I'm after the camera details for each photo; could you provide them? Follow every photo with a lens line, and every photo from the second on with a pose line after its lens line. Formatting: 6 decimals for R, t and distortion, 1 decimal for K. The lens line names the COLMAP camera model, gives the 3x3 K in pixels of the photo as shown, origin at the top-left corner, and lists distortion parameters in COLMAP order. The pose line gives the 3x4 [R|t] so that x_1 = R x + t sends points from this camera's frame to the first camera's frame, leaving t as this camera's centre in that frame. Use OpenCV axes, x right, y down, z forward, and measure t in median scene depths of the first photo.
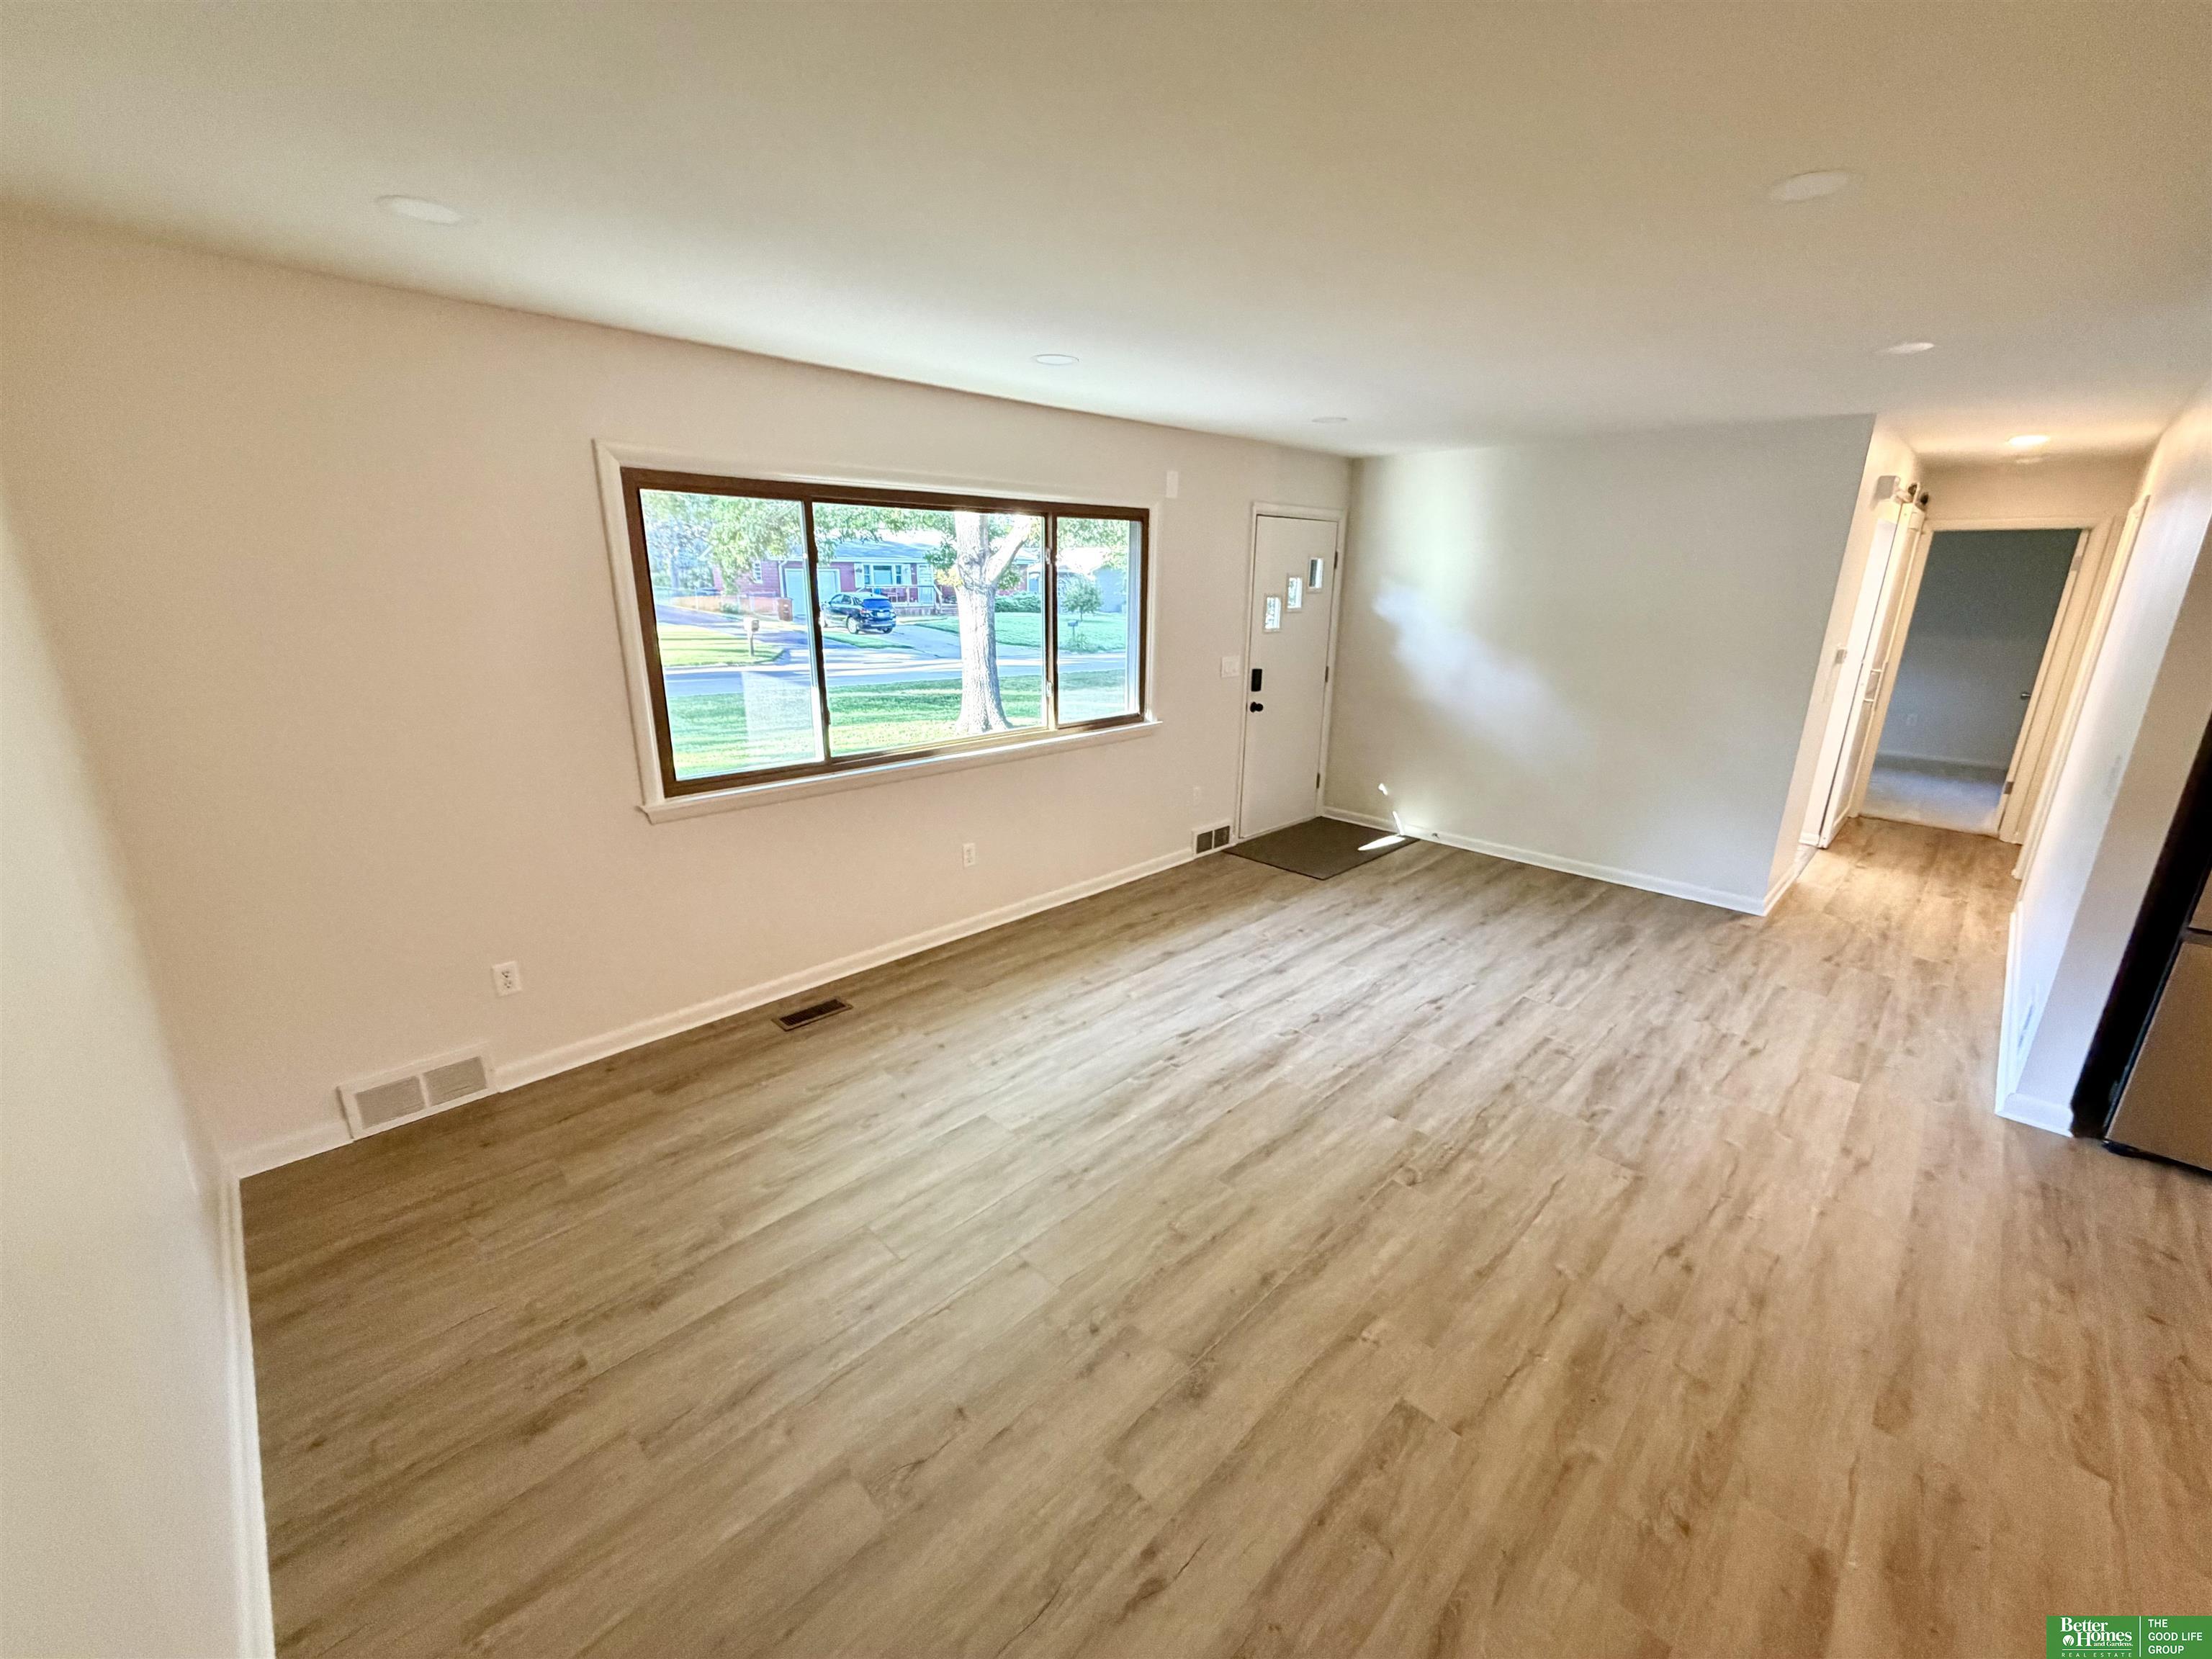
lens RADIAL K [[886.8, 0, 1098.0], [0, 886.8, 833.0], [0, 0, 1]] dist [-0.002000, -0.000491]
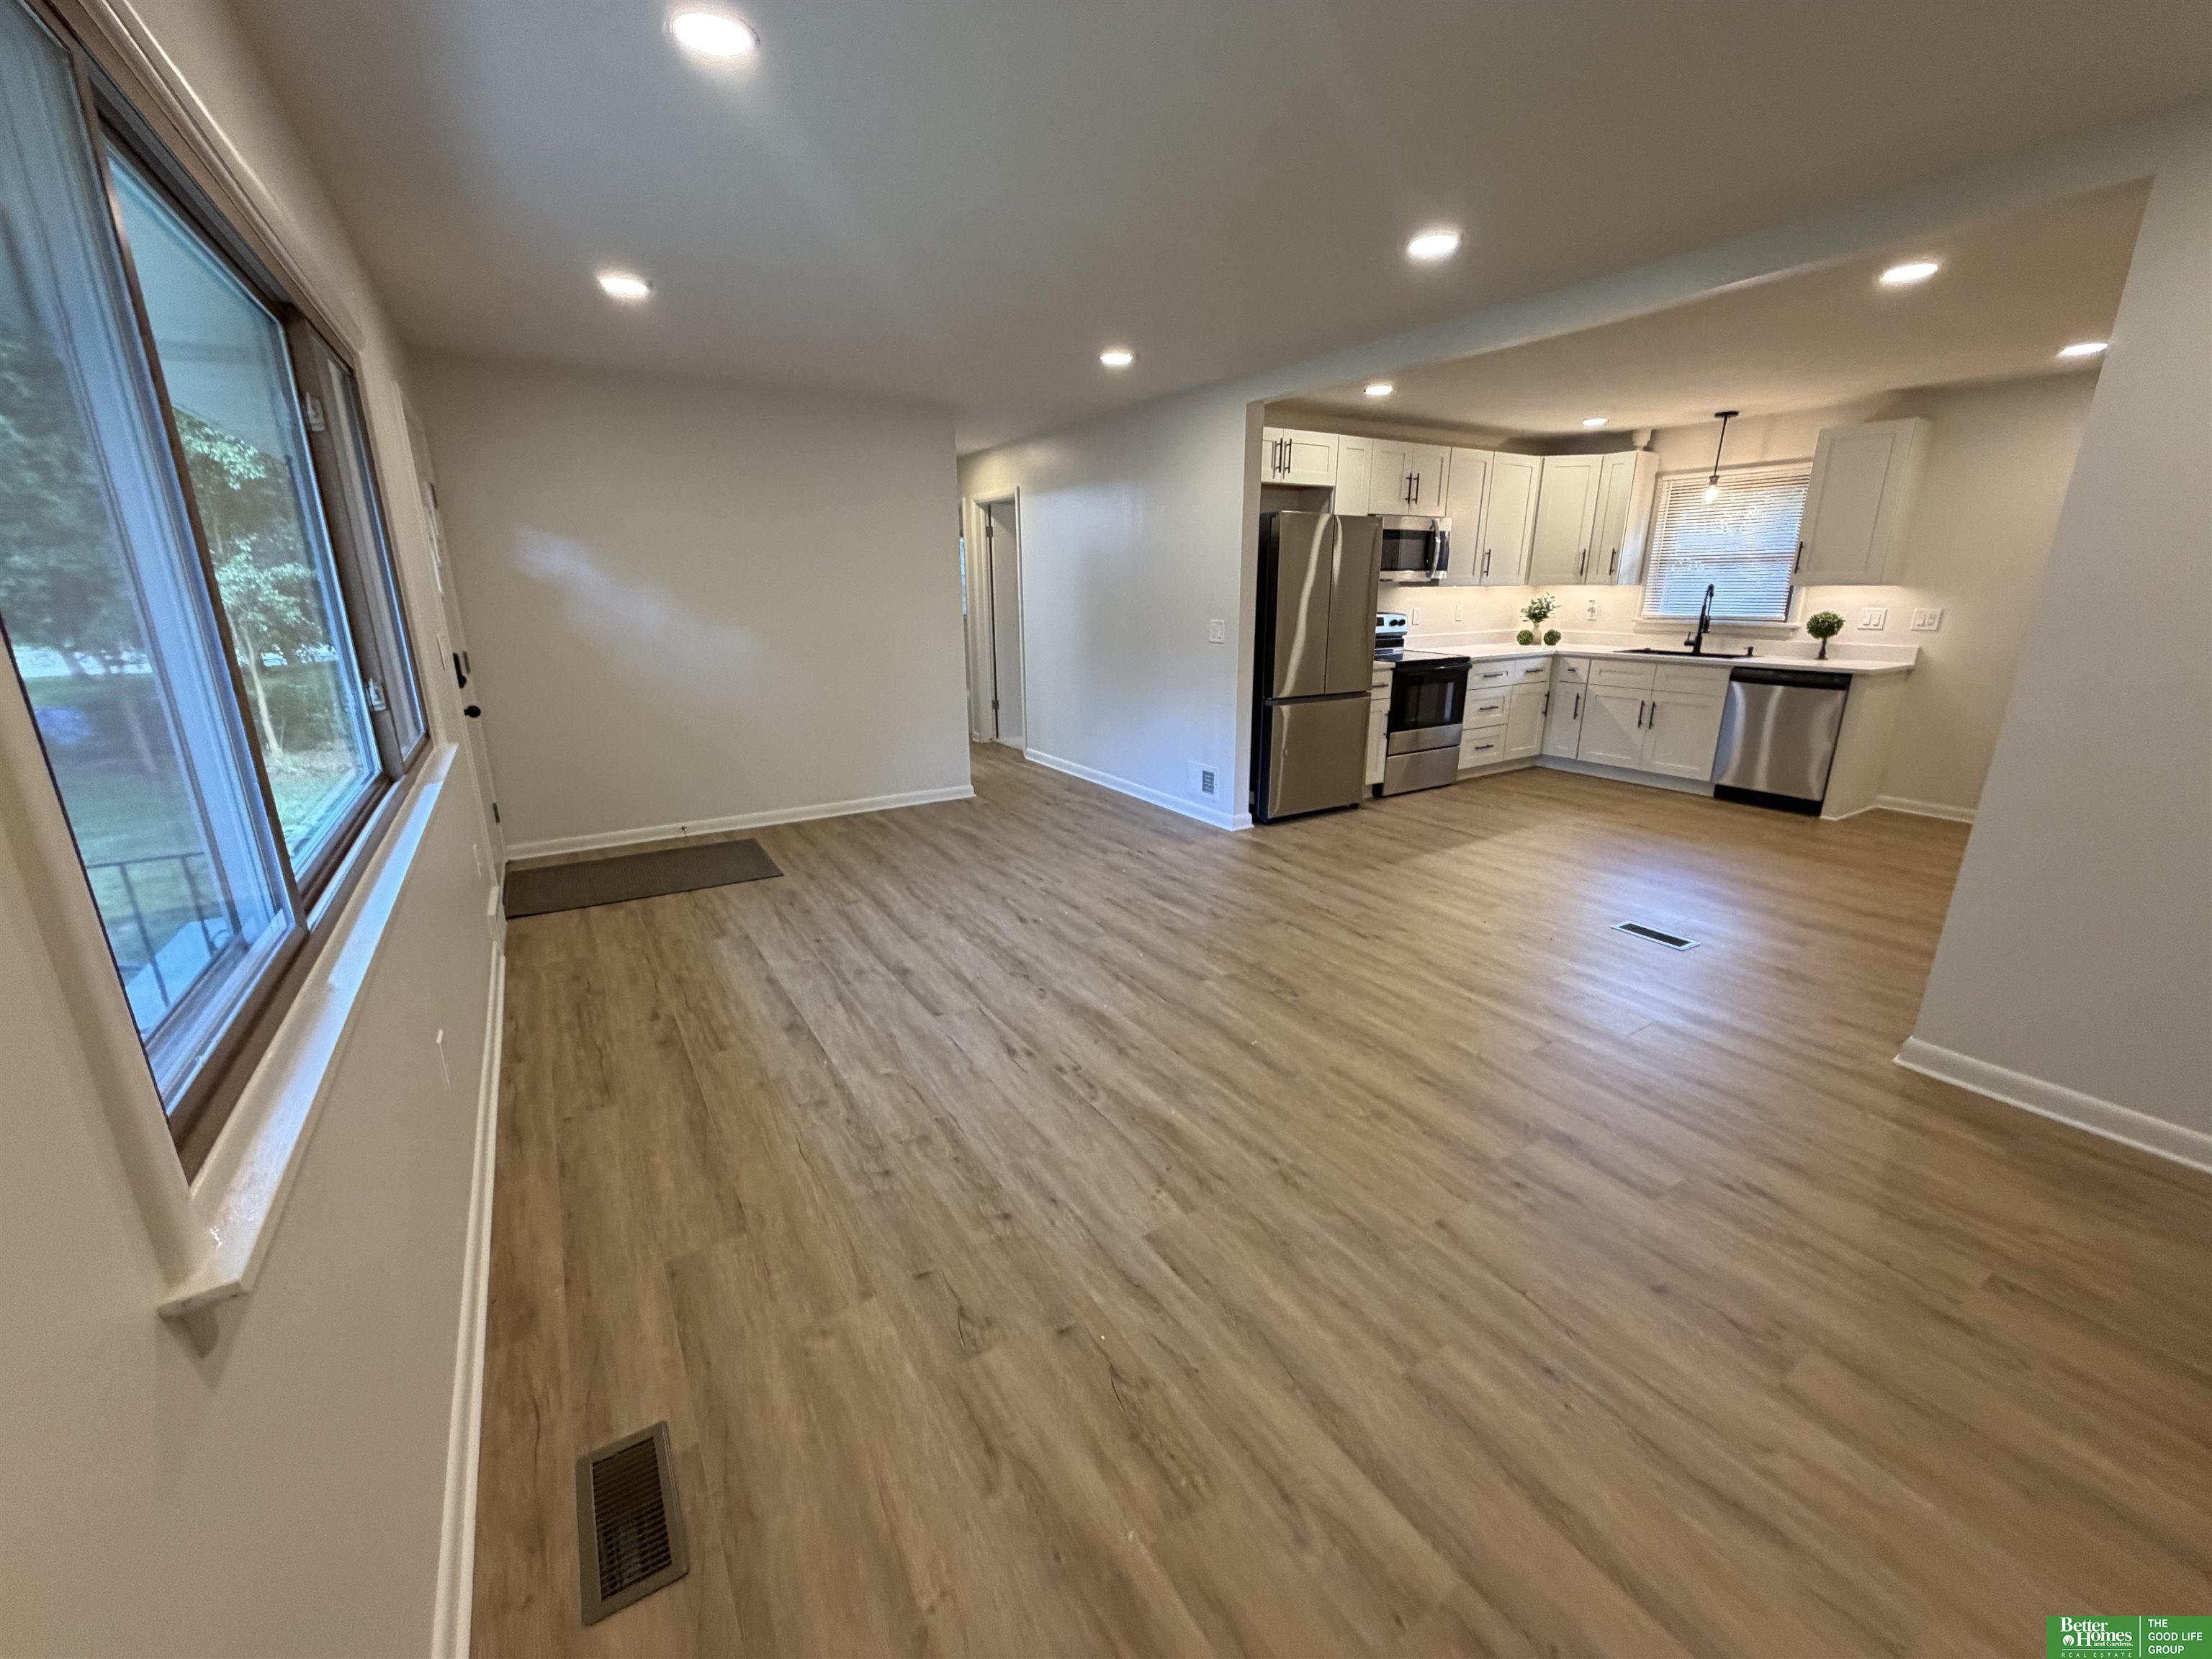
lens RADIAL K [[886.8, 0, 1094.5], [0, 886.8, 821.2], [0, 0, 1]] dist [-0.002000, -0.000491]
pose [[0.215276, -0.263455, 0.940344, -0.550145], [0.283393, 0.938338, 0.198015, -0.100309], [-0.934529, 0.223860, 0.276663, 0.616740]]
